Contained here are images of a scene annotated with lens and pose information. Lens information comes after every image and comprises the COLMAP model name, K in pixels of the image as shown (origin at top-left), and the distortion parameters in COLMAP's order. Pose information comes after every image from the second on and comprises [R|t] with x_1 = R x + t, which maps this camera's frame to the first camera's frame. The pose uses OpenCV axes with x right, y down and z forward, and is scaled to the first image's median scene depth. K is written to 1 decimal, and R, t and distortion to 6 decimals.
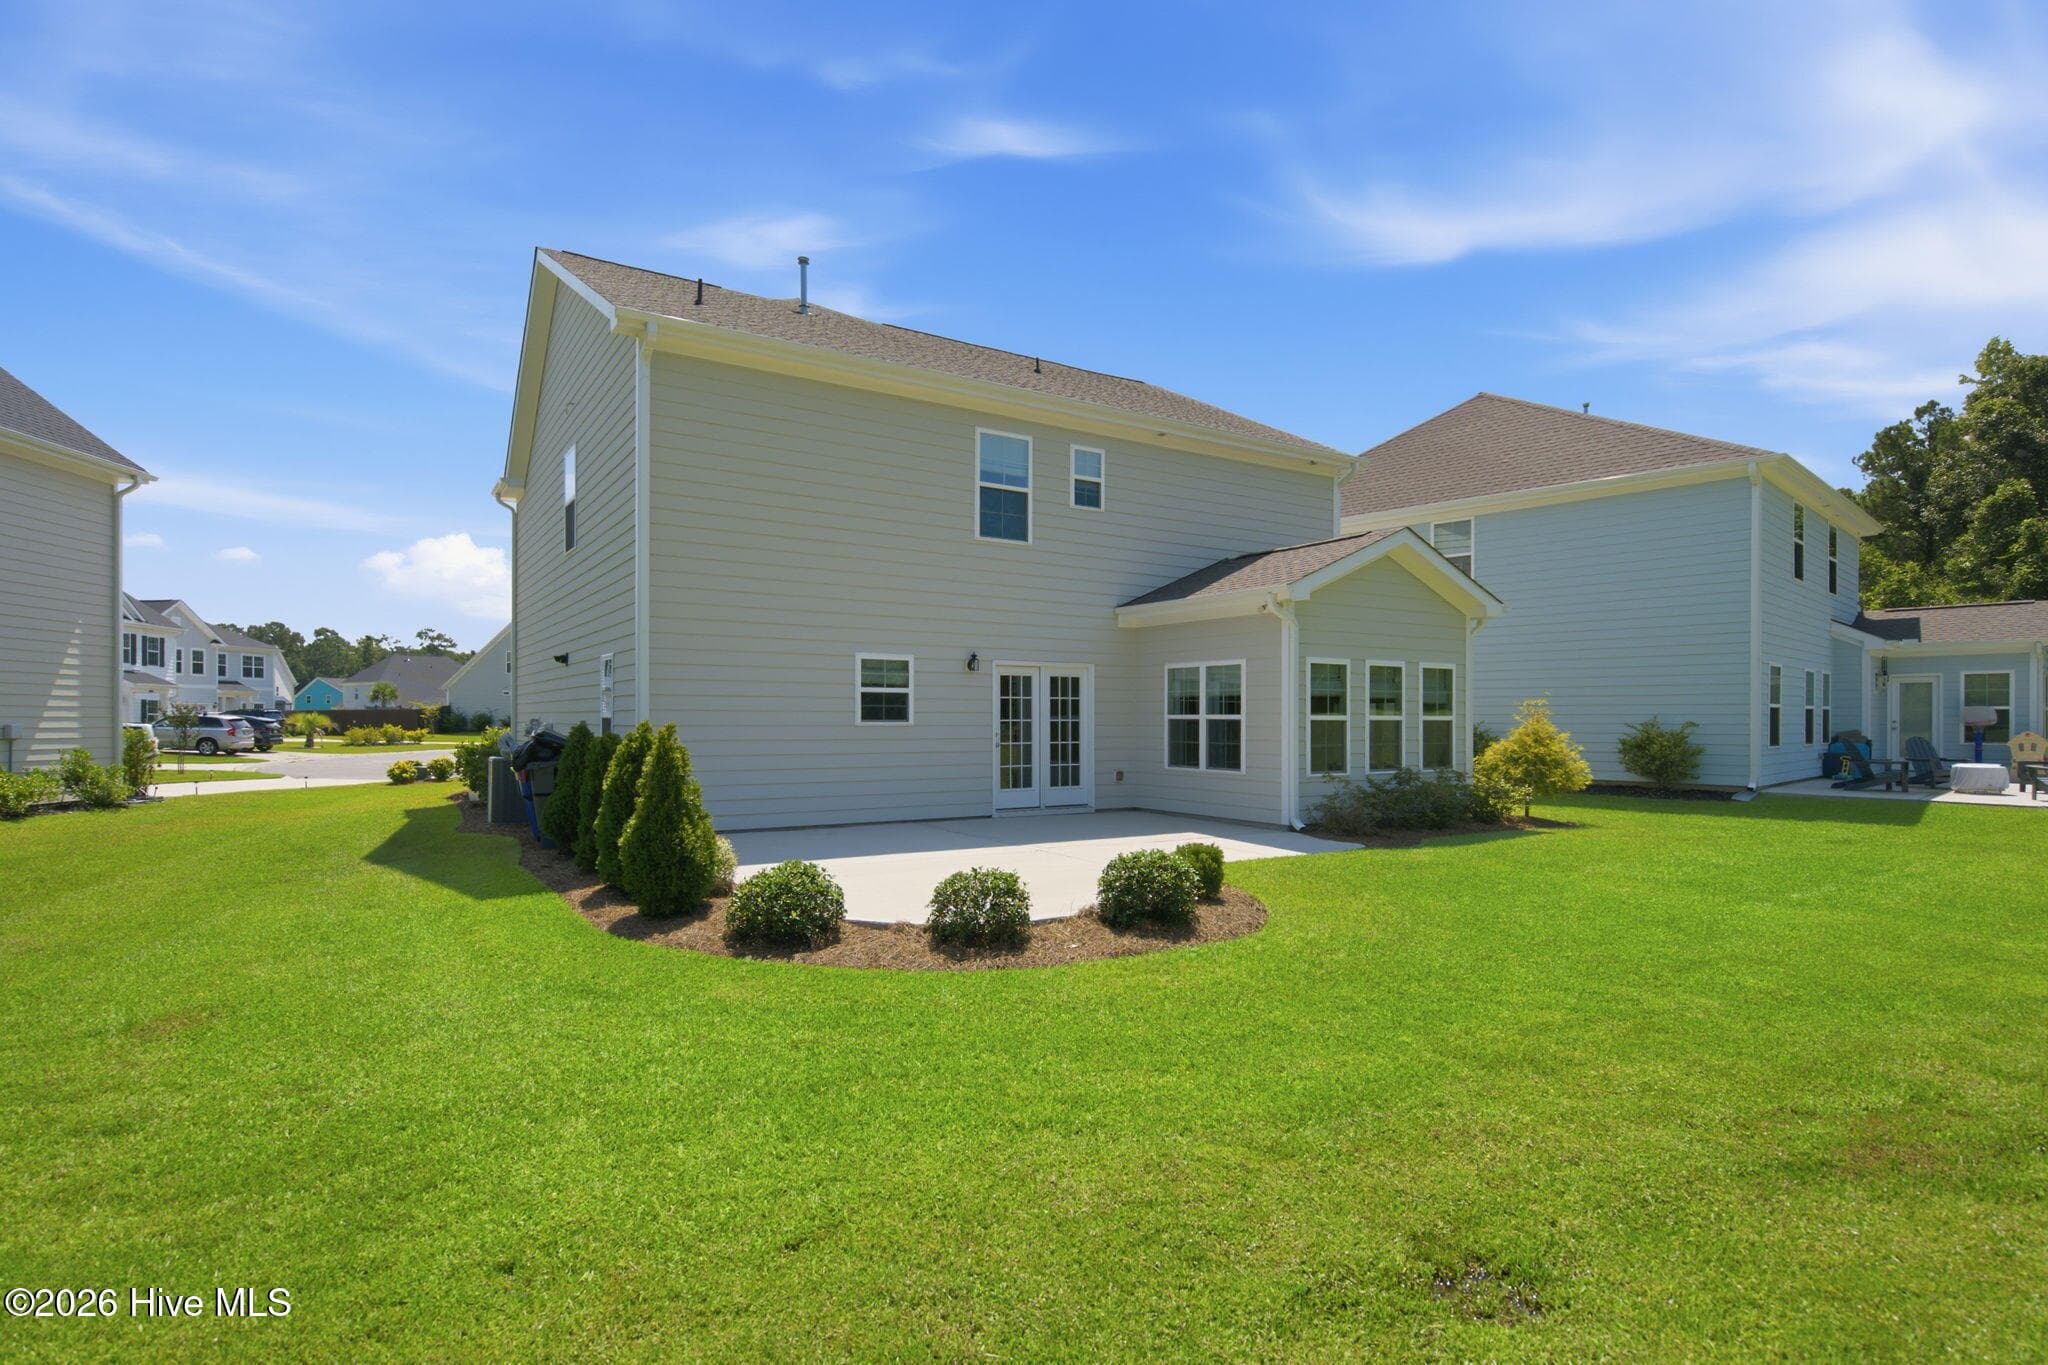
lens RADIAL K [[943.4, 0, 1023.0], [0, 943.4, 702.0], [0, 0, 1]] dist [-0.000903, -0.000355]
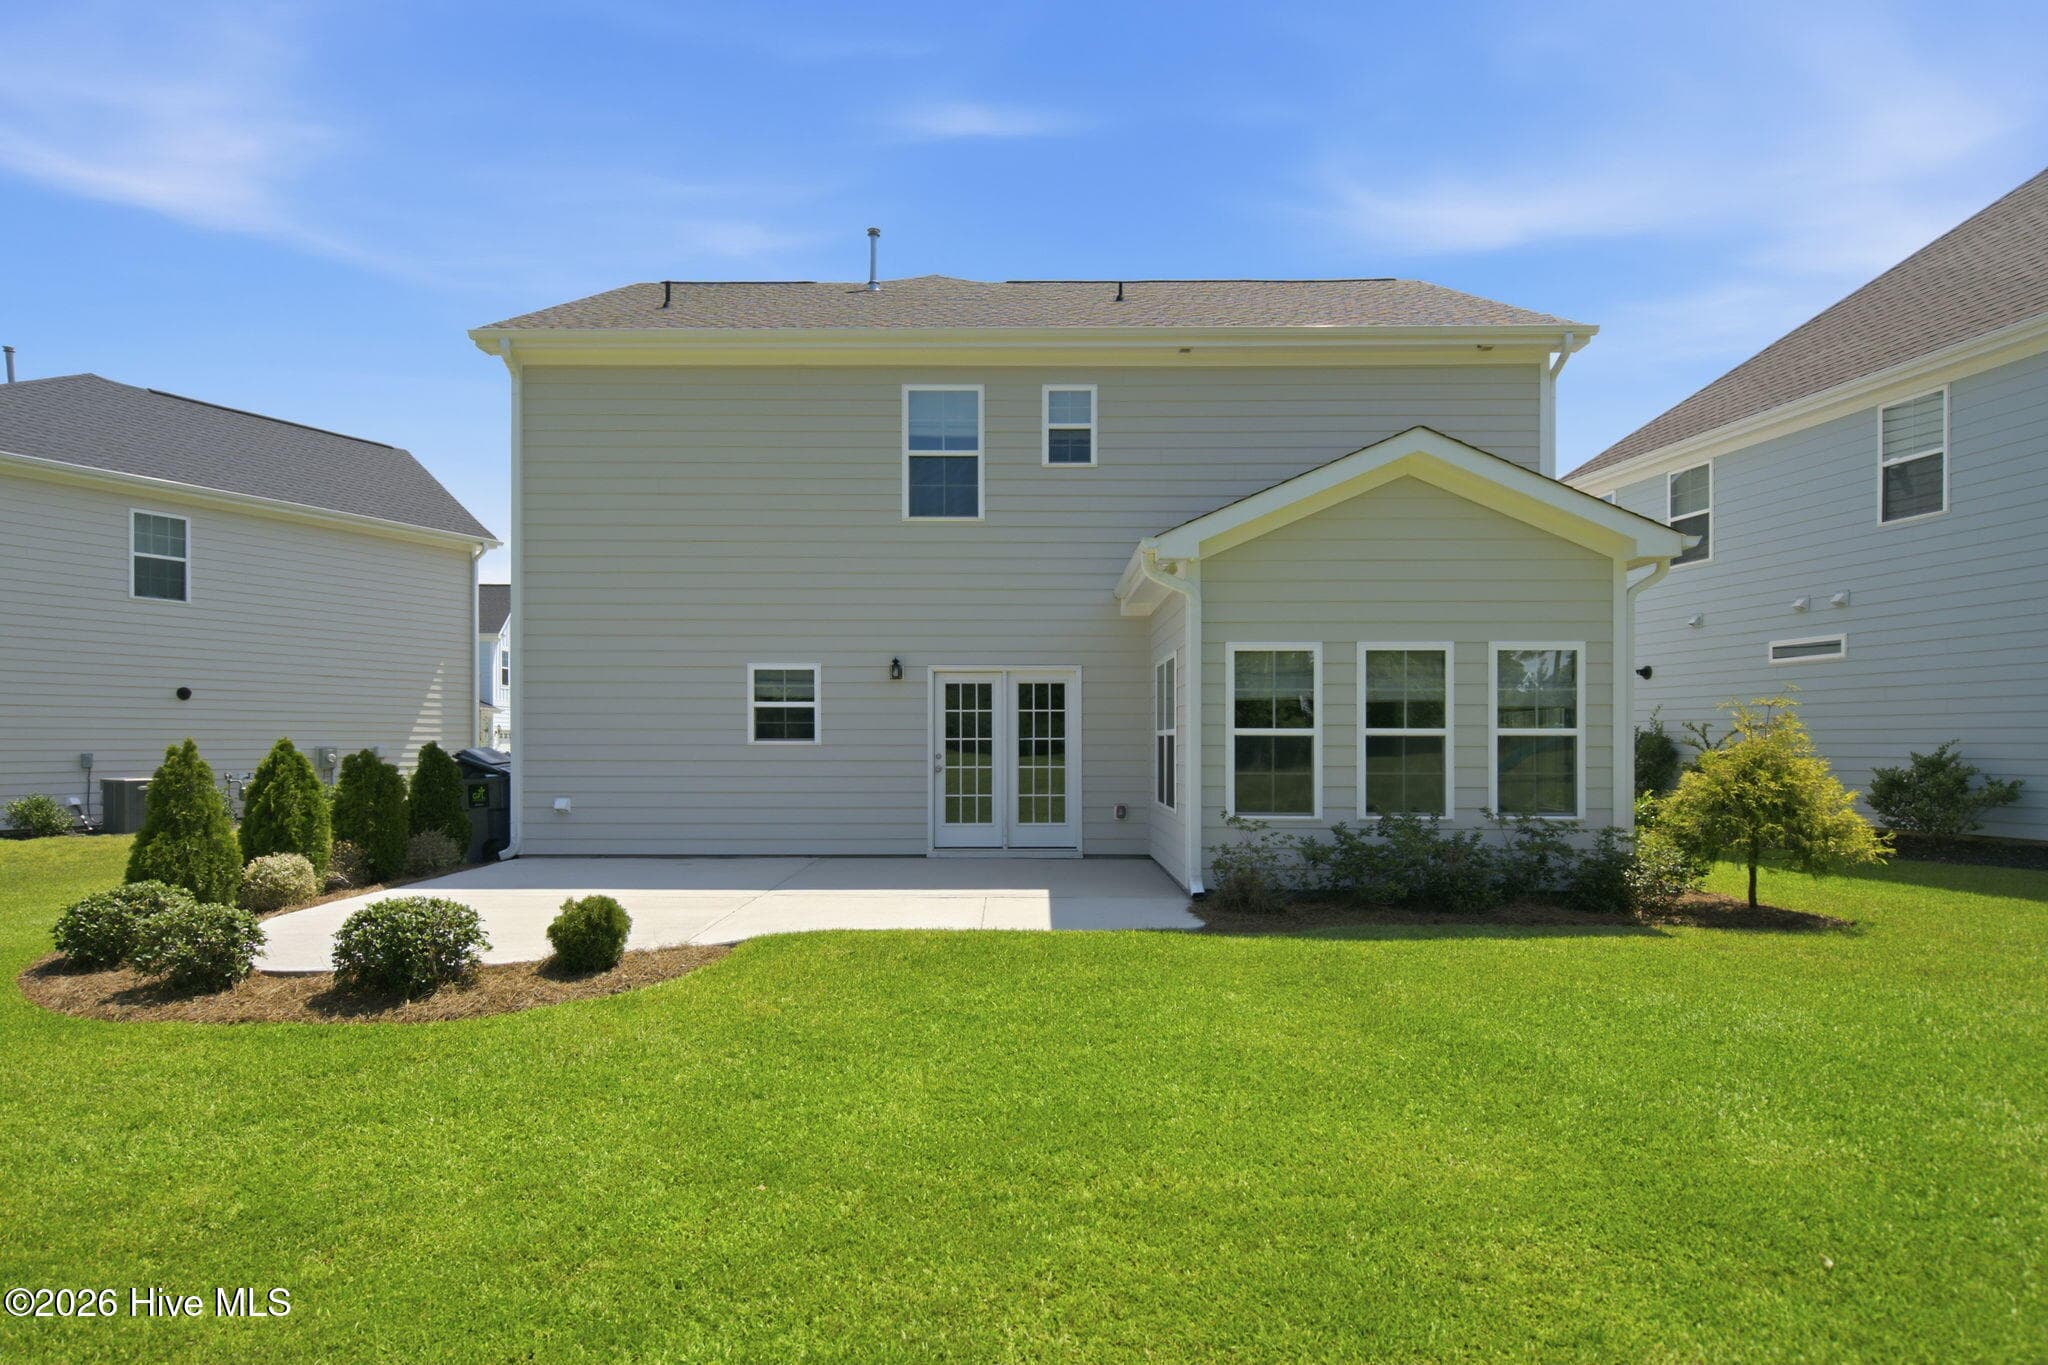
lens RADIAL K [[1062.5, 0, 1056.0], [0, 1062.5, 738.0], [0, 0, 1]] dist [0.001101, -0.000025]
pose [[0.861698, -0.004730, -0.507399, 0.522573], [0.010635, 0.999905, 0.008741, 0.011526], [0.507310, -0.012928, 0.861667, 0.252105]]
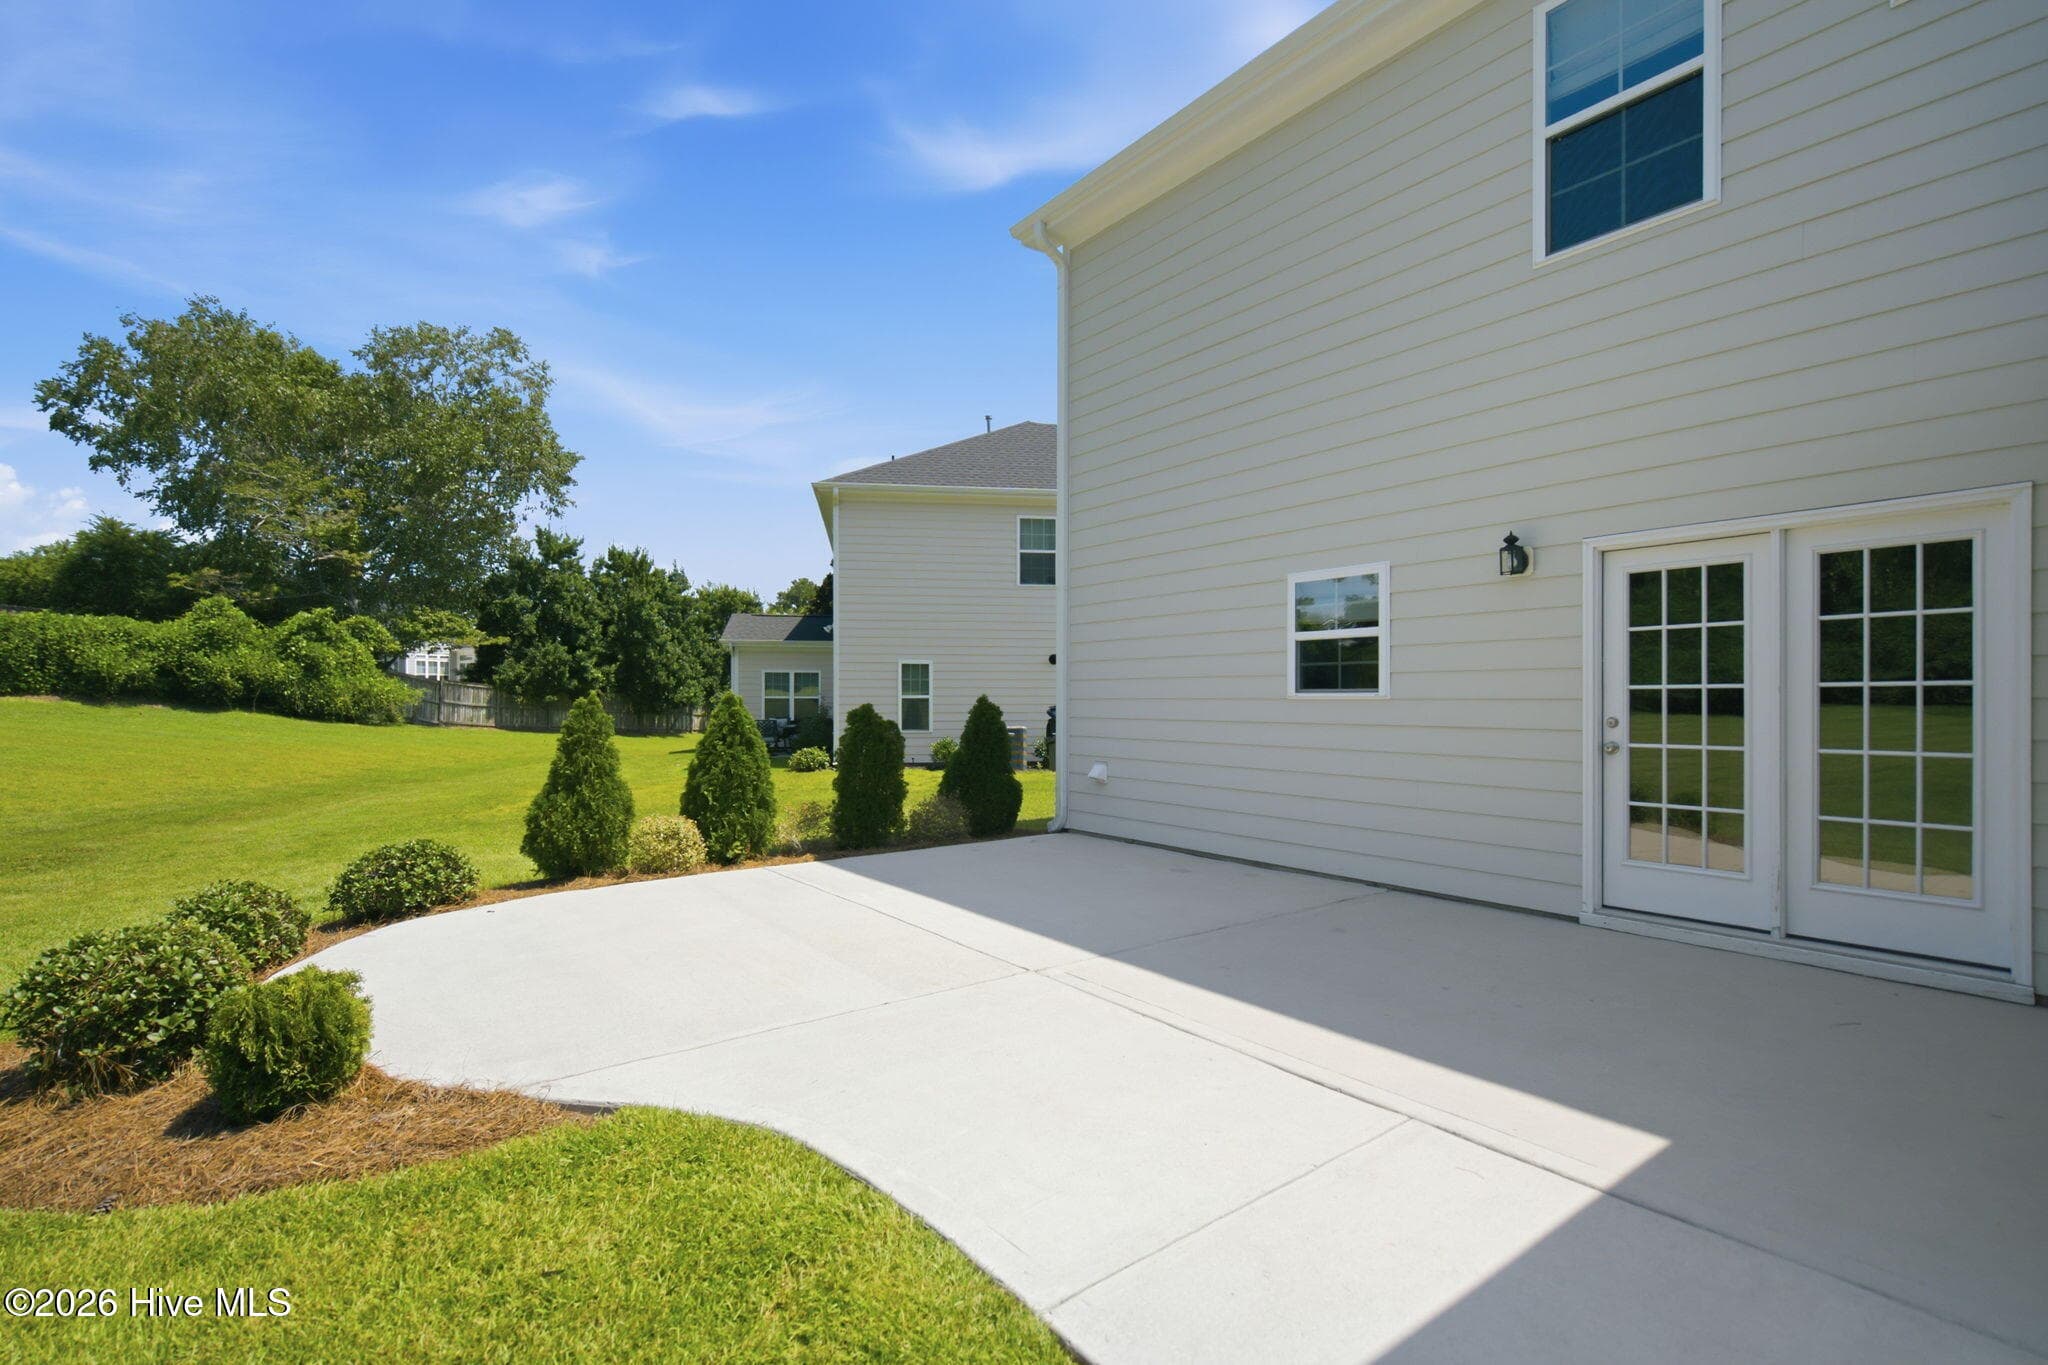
lens RADIAL K [[943.4, 0, 1023.0], [0, 943.4, 702.0], [0, 0, 1]] dist [-0.000903, -0.000355]
pose [[0.080151, -0.001812, -0.996781, 0.350087], [0.014088, 0.999901, -0.000684, 0.022452], [0.996683, -0.013988, 0.080168, 0.707599]]
